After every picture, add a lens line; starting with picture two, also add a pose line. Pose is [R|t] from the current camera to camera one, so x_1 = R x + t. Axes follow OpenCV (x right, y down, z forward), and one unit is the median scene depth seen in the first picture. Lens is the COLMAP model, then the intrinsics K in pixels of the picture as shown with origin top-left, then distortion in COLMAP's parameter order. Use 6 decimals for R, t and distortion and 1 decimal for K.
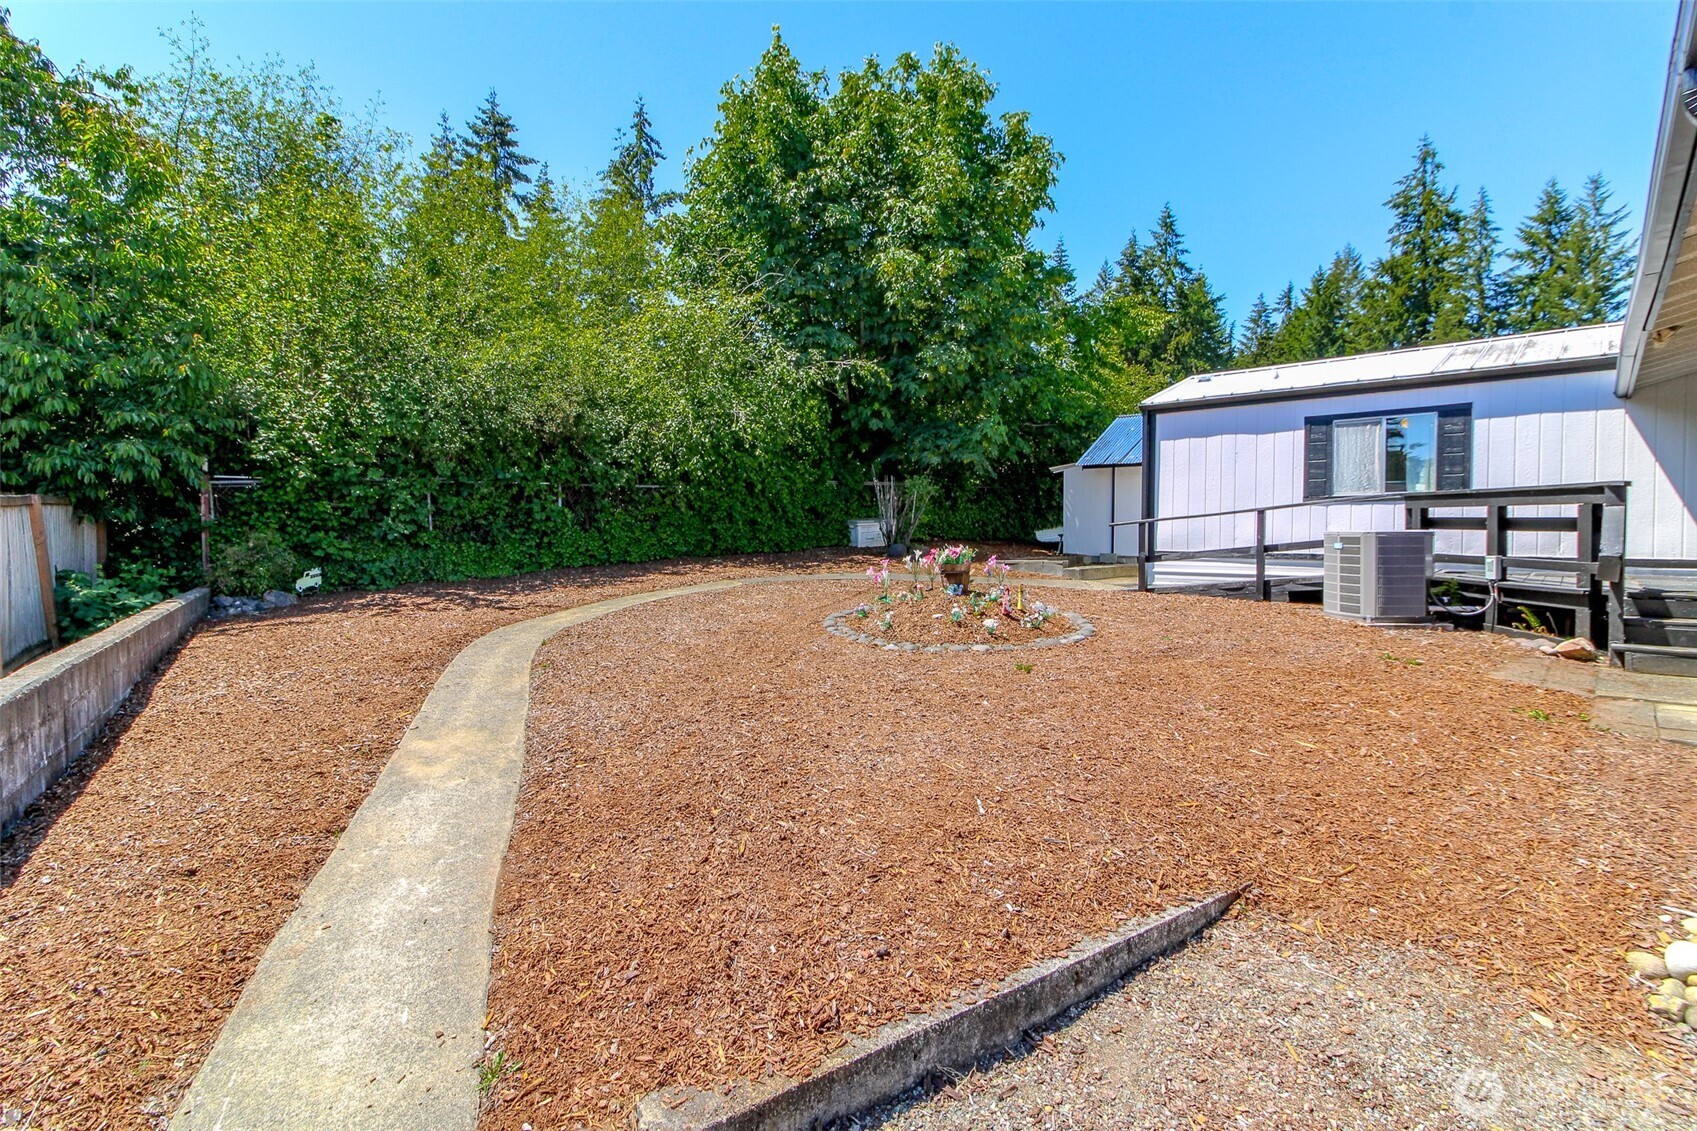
lens RADIAL K [[766.2, 0, 842.5], [0, 766.2, 562.0], [0, 0, 1]] dist [0.003536, -0.004279]
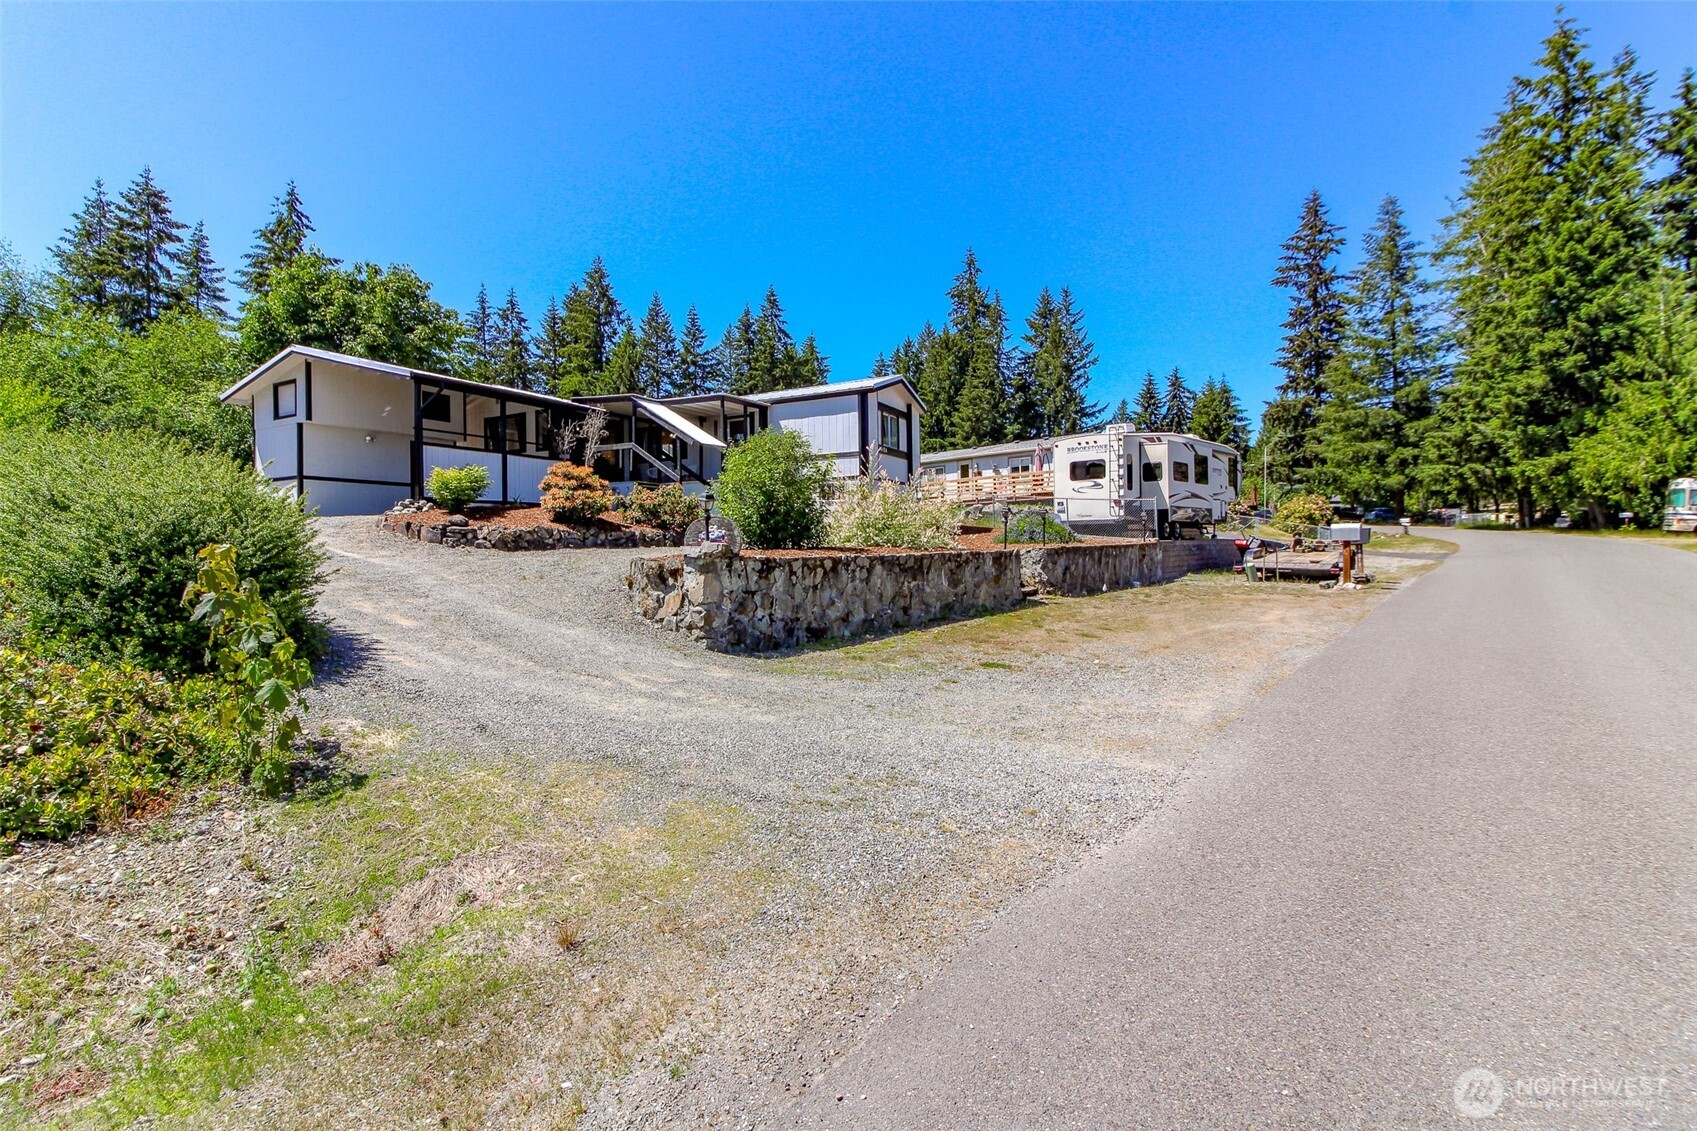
lens RADIAL K [[766.2, 0, 822.6], [0, 766.2, 536.2], [0, 0, 1]] dist [0.003536, -0.004279]
pose [[0.959860, -0.012087, 0.280219, 0.230807], [0.029431, 0.997896, -0.057772, 0.072500], [-0.278931, 0.063700, 0.958196, -0.436249]]
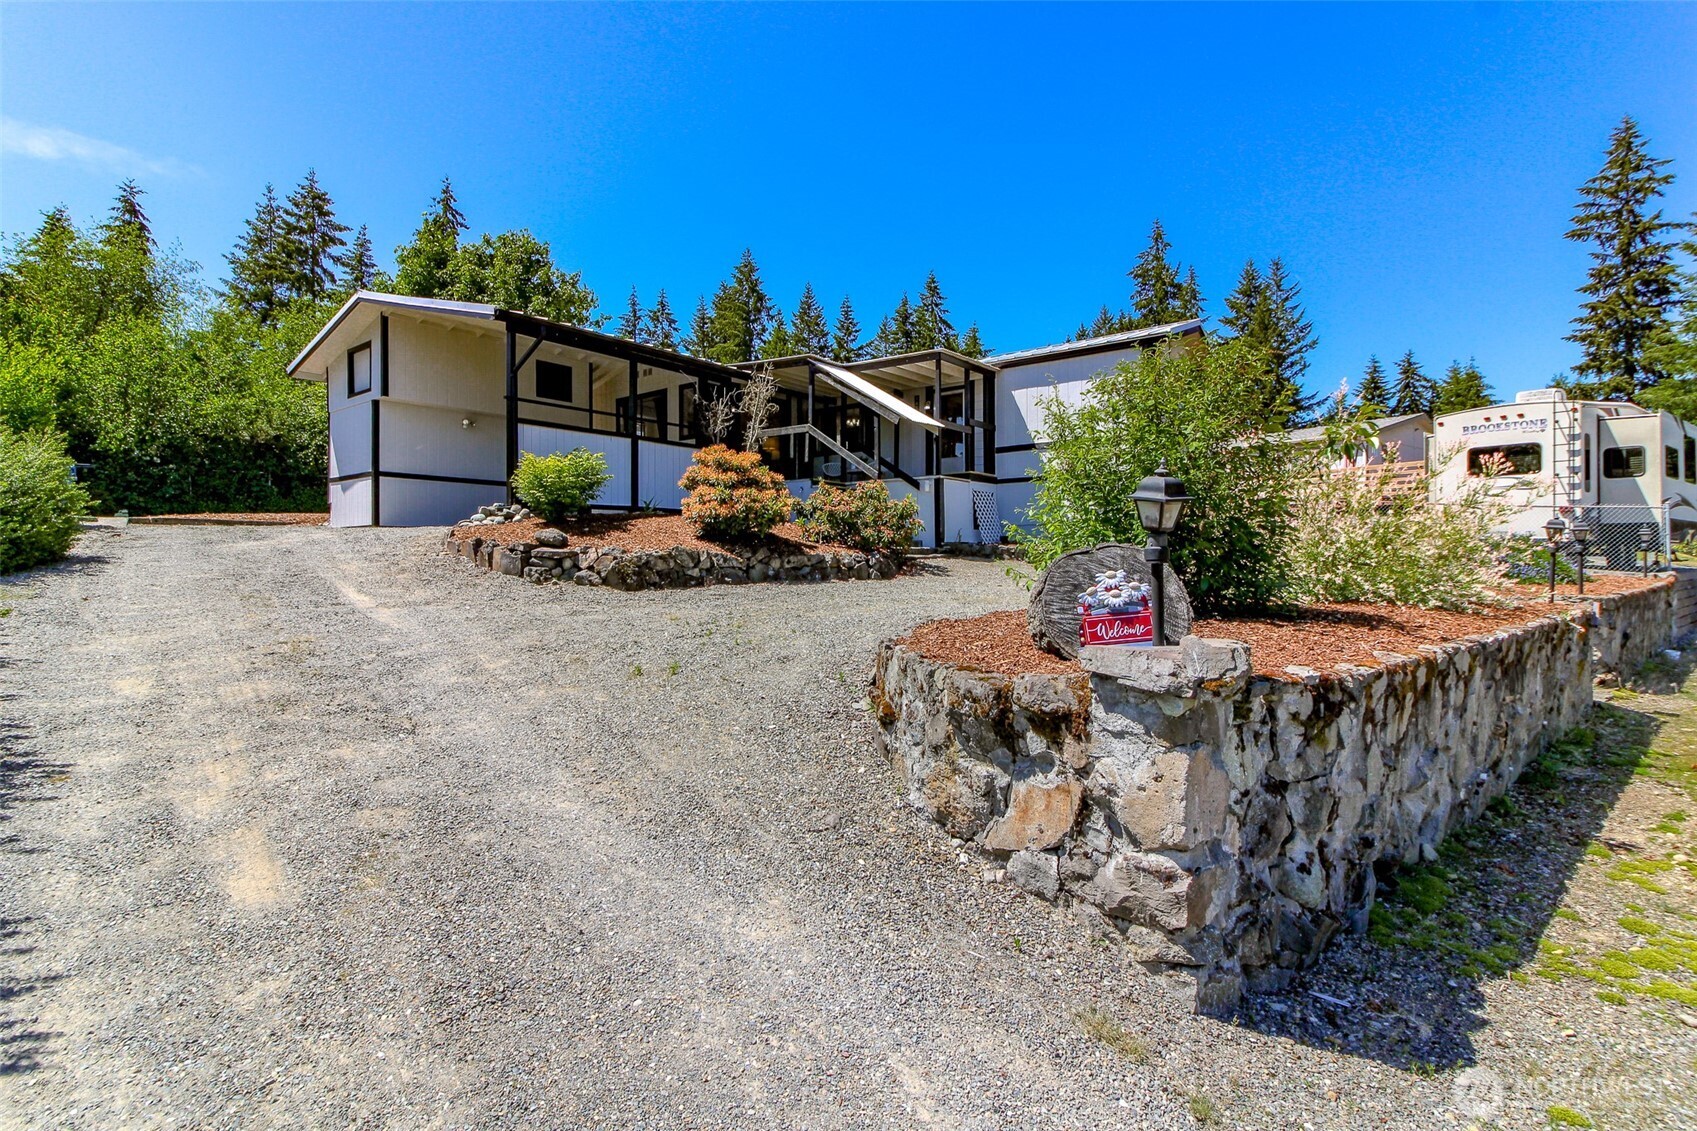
lens RADIAL K [[766.2, 0, 835.0], [0, 766.2, 574.4], [0, 0, 1]] dist [0.003536, -0.004279]
pose [[0.993020, -0.005994, 0.117795, 0.223243], [0.008560, 0.999737, -0.021292, 0.057304], [-0.117636, 0.022151, 0.992810, -0.290357]]
